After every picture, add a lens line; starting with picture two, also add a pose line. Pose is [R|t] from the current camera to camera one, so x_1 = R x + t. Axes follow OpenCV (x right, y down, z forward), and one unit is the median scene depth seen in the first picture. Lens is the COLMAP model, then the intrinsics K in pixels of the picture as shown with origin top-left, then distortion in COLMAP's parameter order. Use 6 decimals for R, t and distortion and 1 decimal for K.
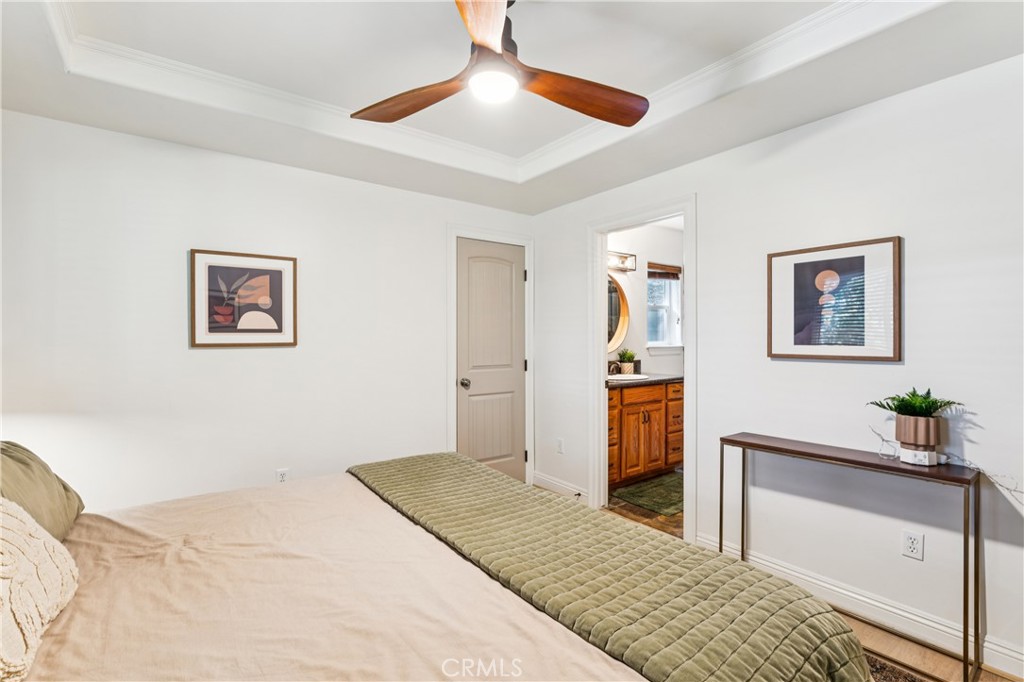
lens RADIAL K [[459.9, 0, 512.0], [0, 459.9, 341.0], [0, 0, 1]] dist [0.000220, -0.000053]
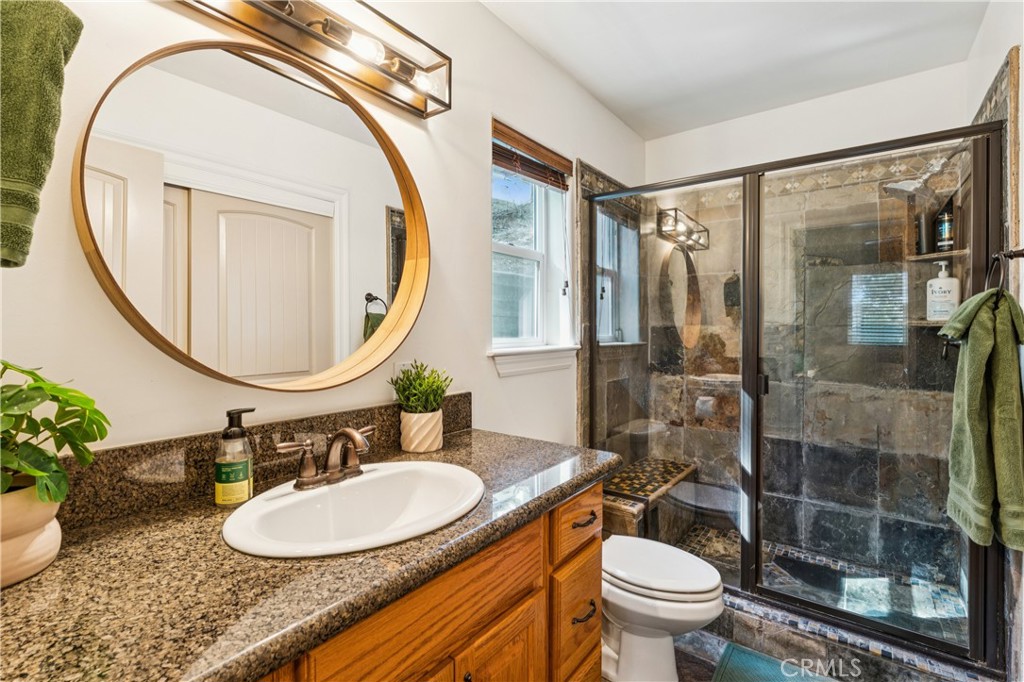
lens RADIAL K [[459.9, 0, 512.0], [0, 459.9, 341.0], [0, 0, 1]] dist [0.000220, -0.000053]
pose [[0.958806, -0.006020, 0.283997, 0.205878], [0.005086, 0.999979, 0.004024, 0.001437], [-0.284015, -0.002414, 0.958817, 0.644516]]
